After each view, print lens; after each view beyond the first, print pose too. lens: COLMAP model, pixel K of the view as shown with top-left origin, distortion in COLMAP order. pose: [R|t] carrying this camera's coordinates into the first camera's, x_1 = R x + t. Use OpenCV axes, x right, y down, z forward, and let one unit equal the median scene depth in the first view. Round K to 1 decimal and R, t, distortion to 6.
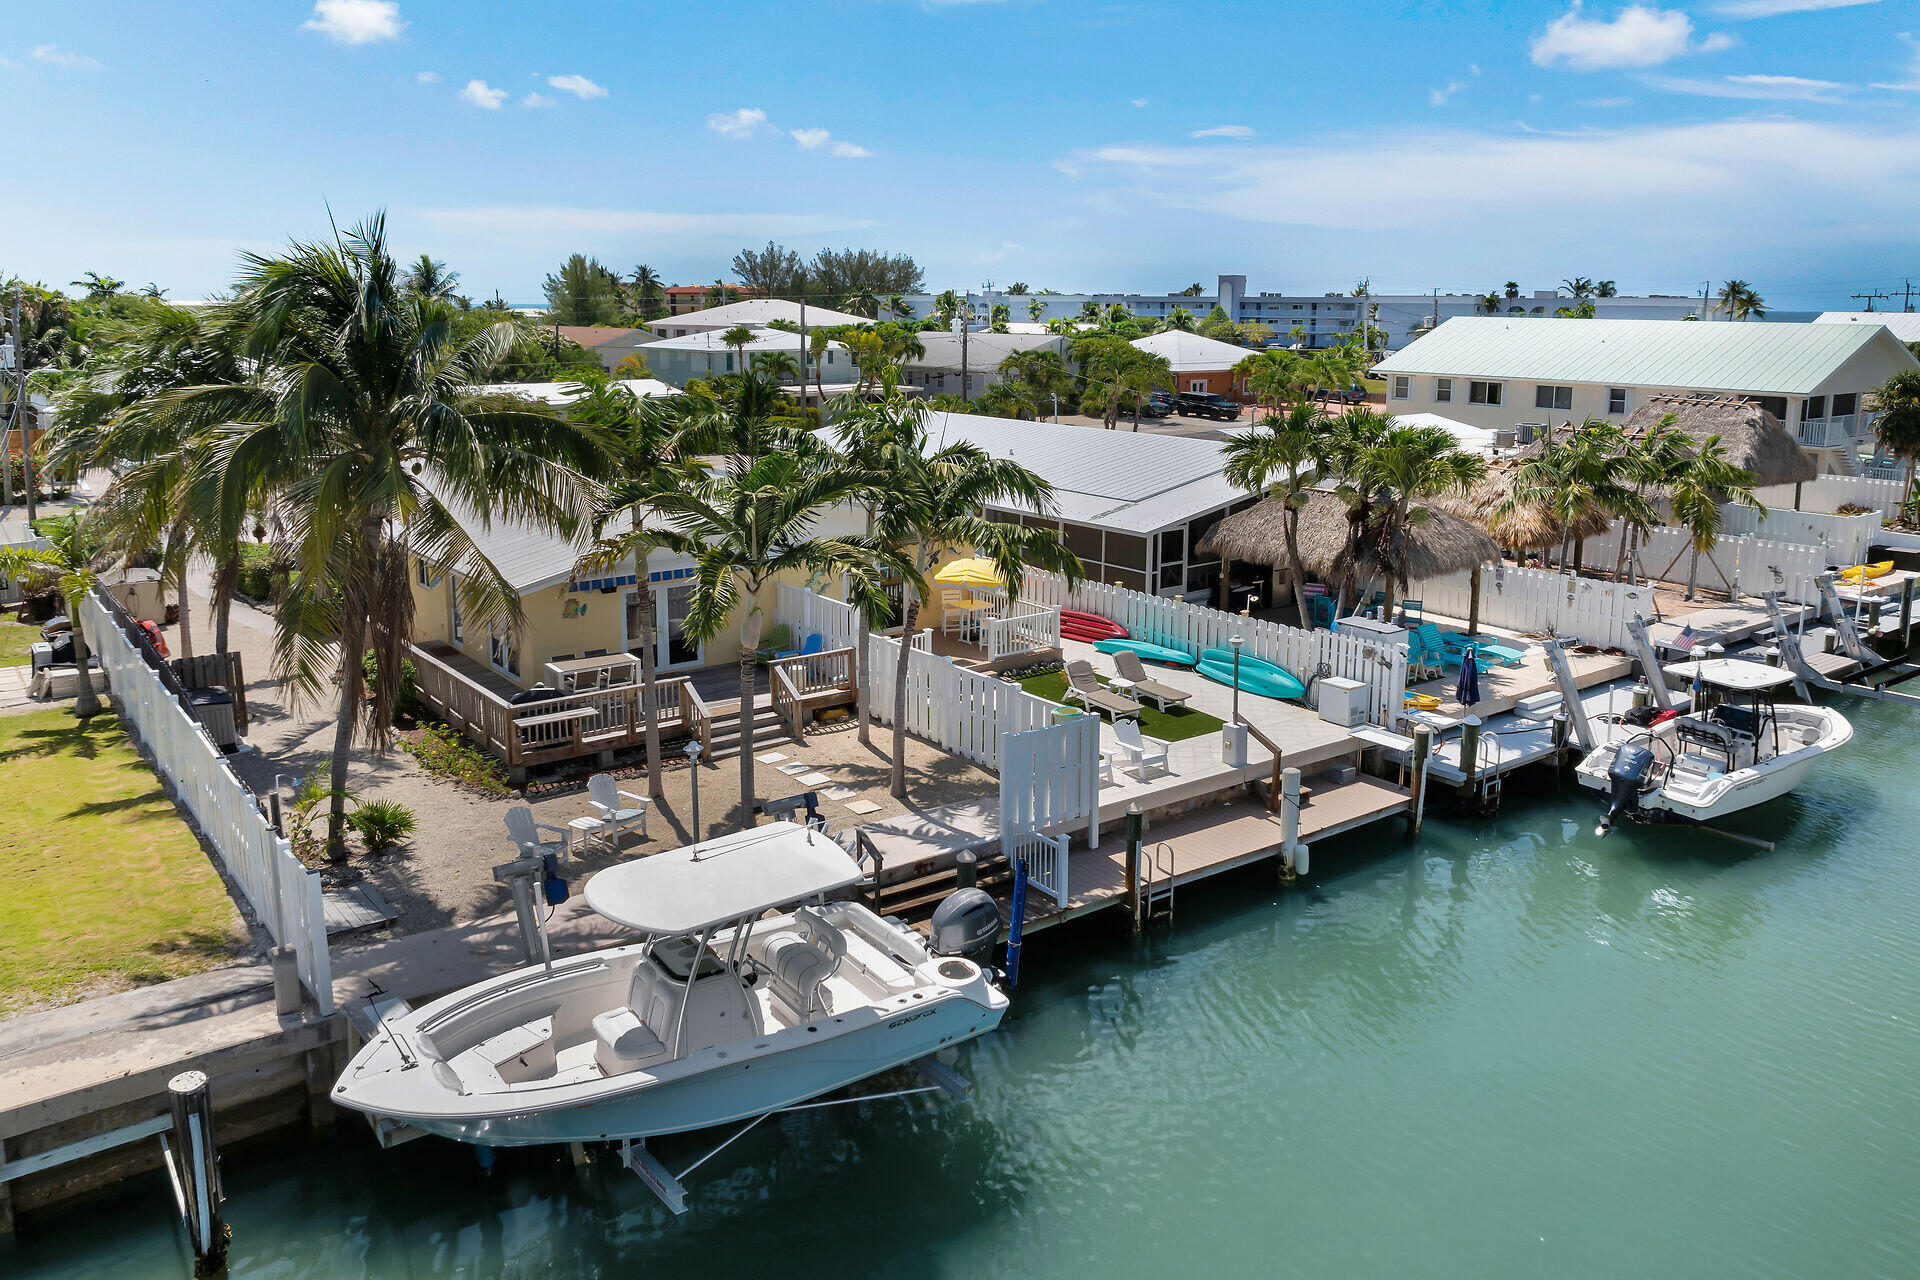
lens RADIAL K [[1450.3, 0, 963.9], [0, 1450.3, 639.3], [0, 0, 1]] dist [0.007367, 0.005356]
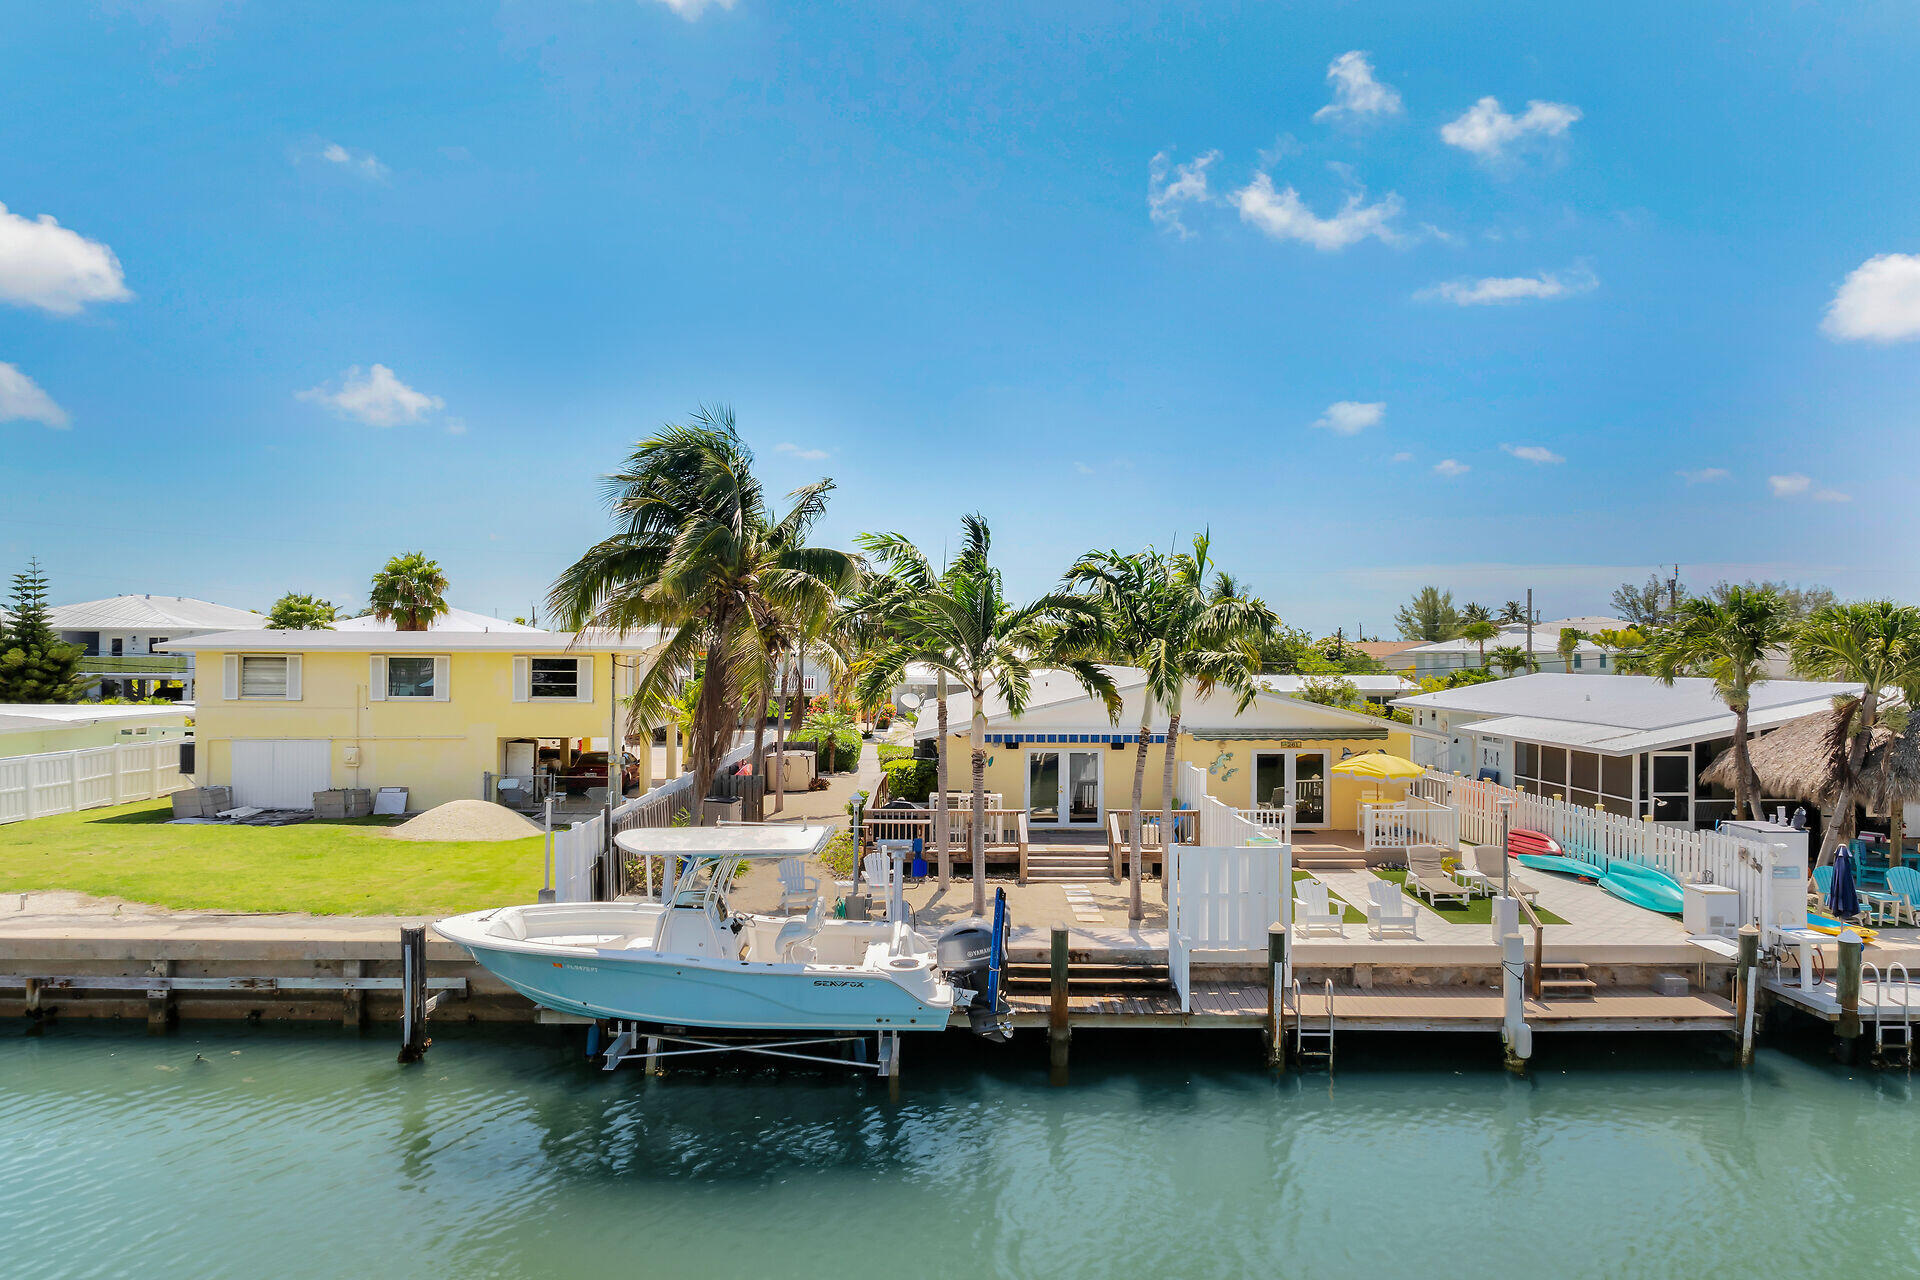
lens RADIAL K [[1450.3, 0, 963.9], [0, 1450.3, 639.3], [0, 0, 1]] dist [0.007367, 0.005356]
pose [[0.792309, -0.009320, -0.610049, 0.448350], [-0.144315, 0.968647, -0.202230, 0.127539], [0.592807, 0.248268, 0.766122, 0.059375]]
